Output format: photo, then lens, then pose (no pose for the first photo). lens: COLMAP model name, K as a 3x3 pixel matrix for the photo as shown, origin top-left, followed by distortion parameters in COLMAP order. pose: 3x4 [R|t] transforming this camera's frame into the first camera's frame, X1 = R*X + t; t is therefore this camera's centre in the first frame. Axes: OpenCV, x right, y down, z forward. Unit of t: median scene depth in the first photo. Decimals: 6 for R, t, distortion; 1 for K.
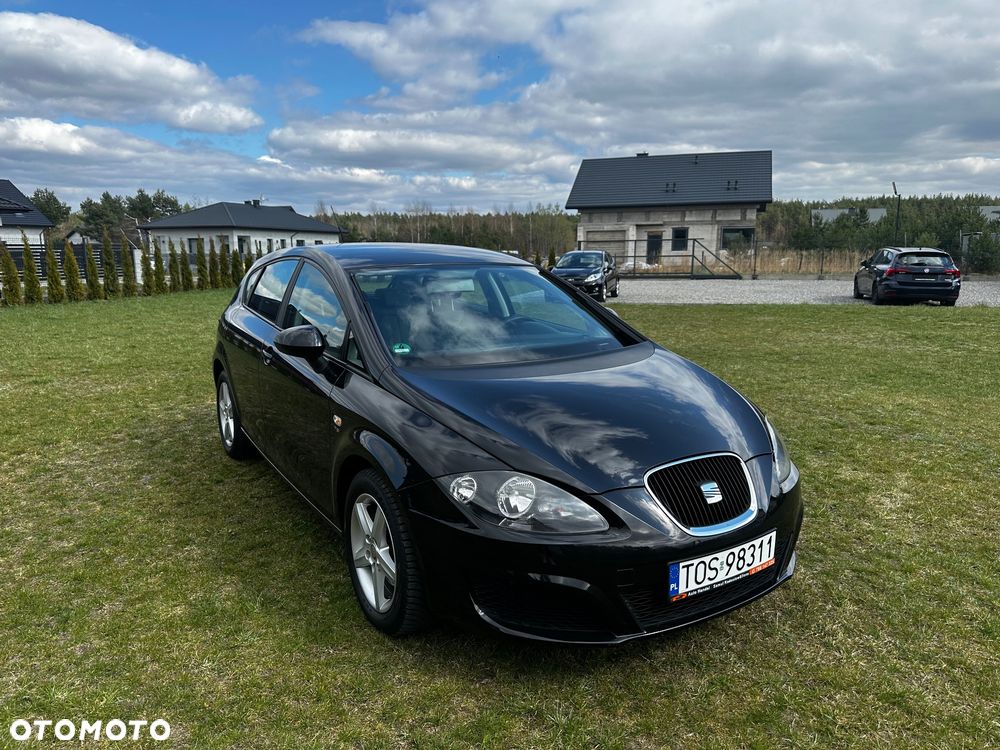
lens RADIAL K [[718.8, 0, 501.6], [0, 718.8, 372.8], [0, 0, 1]] dist [0.028465, -0.036655]
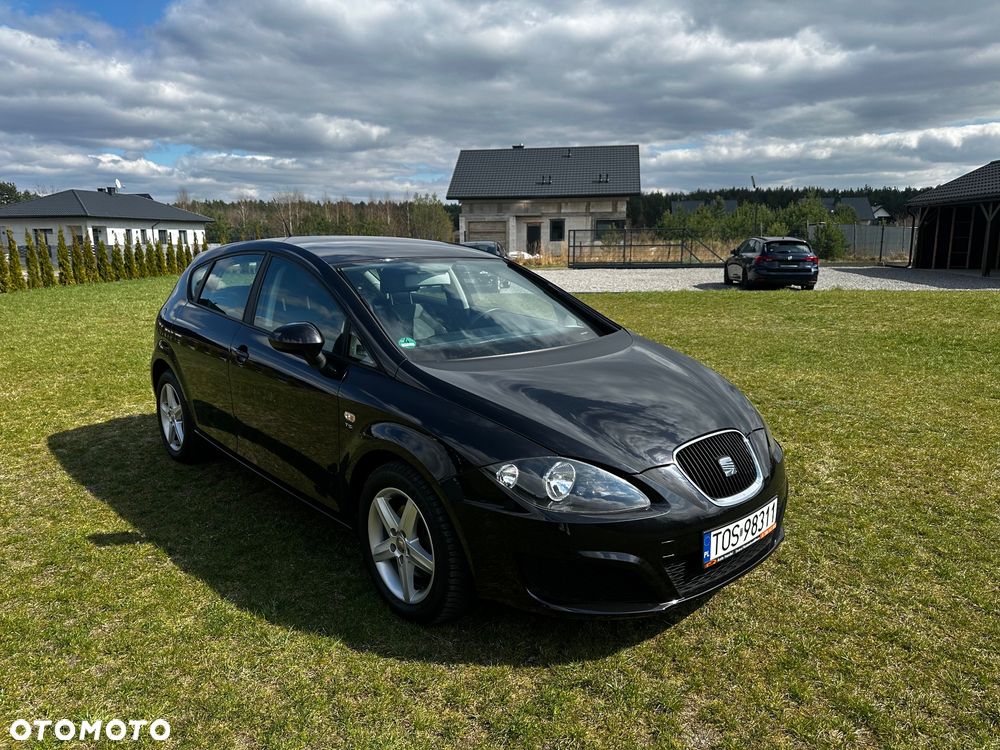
lens RADIAL K [[718.8, 0, 498.1], [0, 718.8, 364.1], [0, 0, 1]] dist [0.028465, -0.036655]
pose [[0.985254, -0.033190, 0.167849, -0.118949], [0.032839, 0.999449, 0.004867, -0.002702], [-0.167918, 0.000717, 0.985801, -0.009797]]
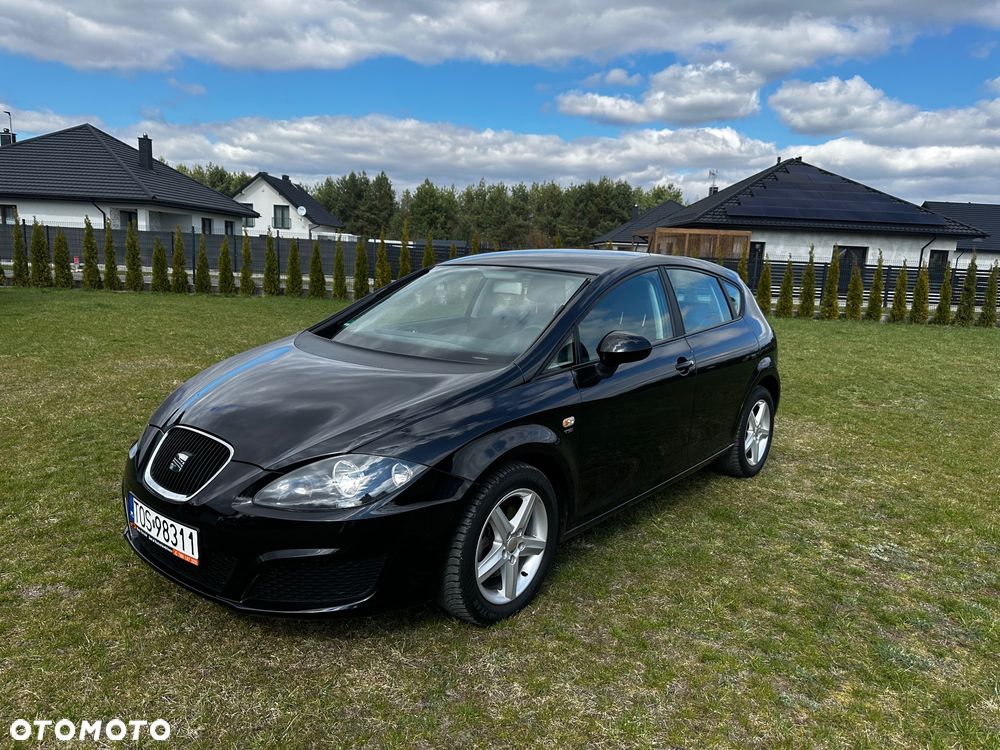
lens RADIAL K [[718.8, 0, 497.2], [0, 718.8, 379.9], [0, 0, 1]] dist [0.028465, -0.036655]
pose [[0.279336, 0.181879, -0.942810, 0.734093], [-0.209385, 0.969804, 0.125050, -0.097160], [0.937086, 0.162479, 0.308984, 0.565046]]
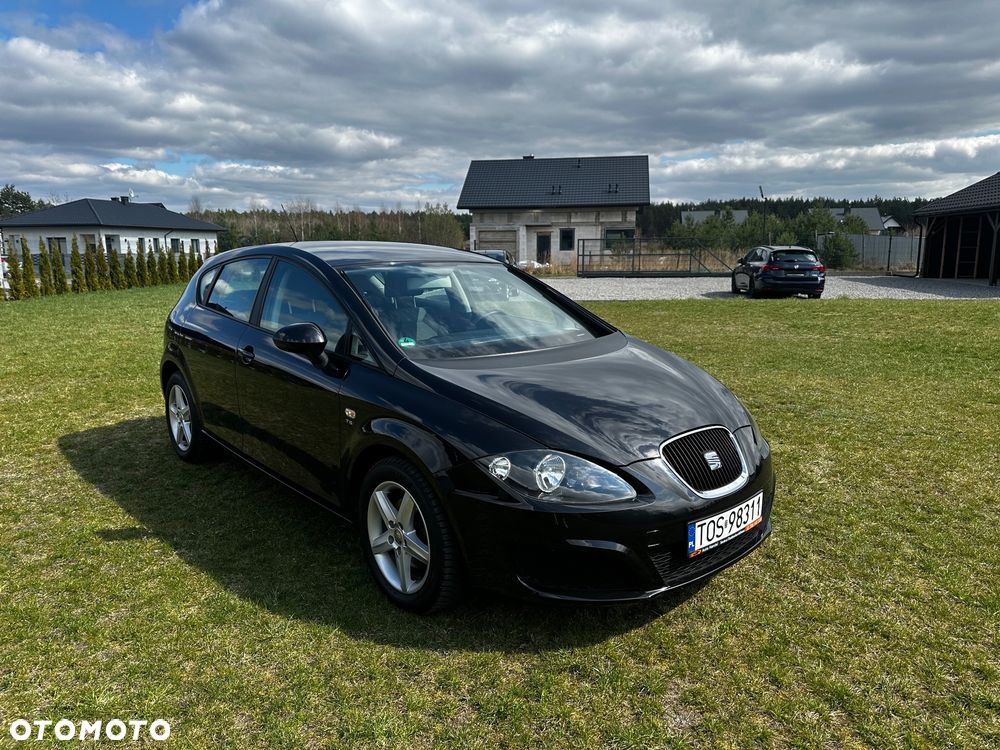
lens RADIAL K [[718.8, 0, 507.8], [0, 718.8, 361.0], [0, 0, 1]] dist [0.028465, -0.036655]
pose [[0.985685, -0.028278, 0.166208, -0.109170], [0.030757, 0.999450, -0.012359, 0.007210], [-0.165767, 0.017294, 0.986013, -0.034295]]
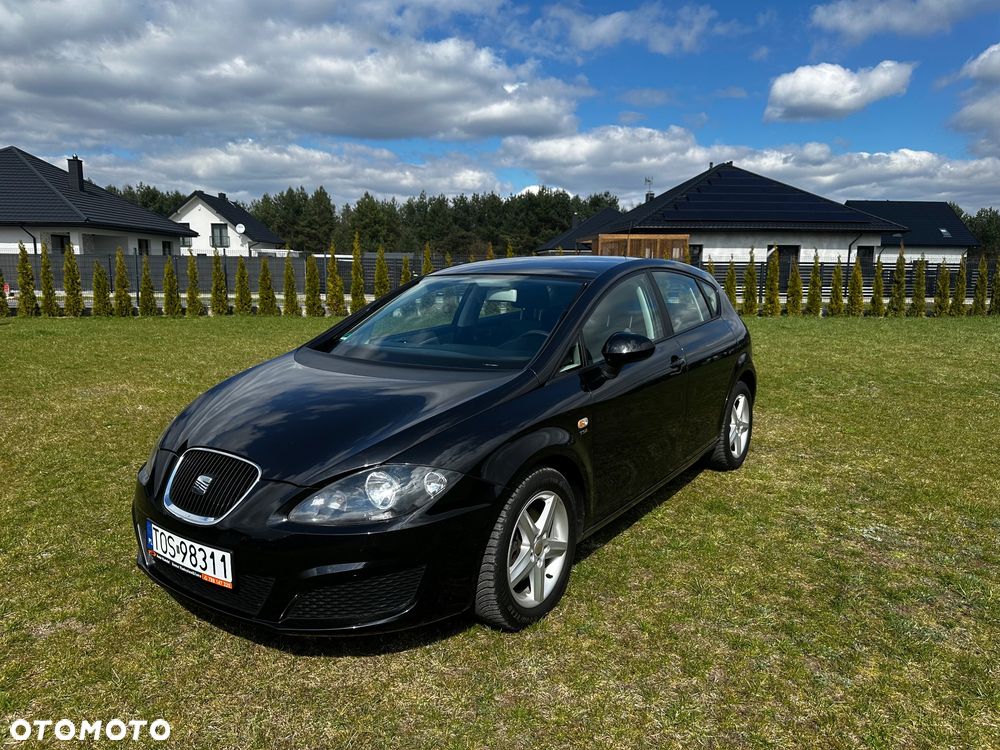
lens RADIAL K [[718.8, 0, 496.7], [0, 718.8, 364.5], [0, 0, 1]] dist [0.028465, -0.036655]
pose [[0.357208, 0.134492, -0.924291, 0.725237], [-0.169982, 0.982414, 0.077257, -0.084184], [0.918427, 0.129516, 0.373787, 0.506008]]
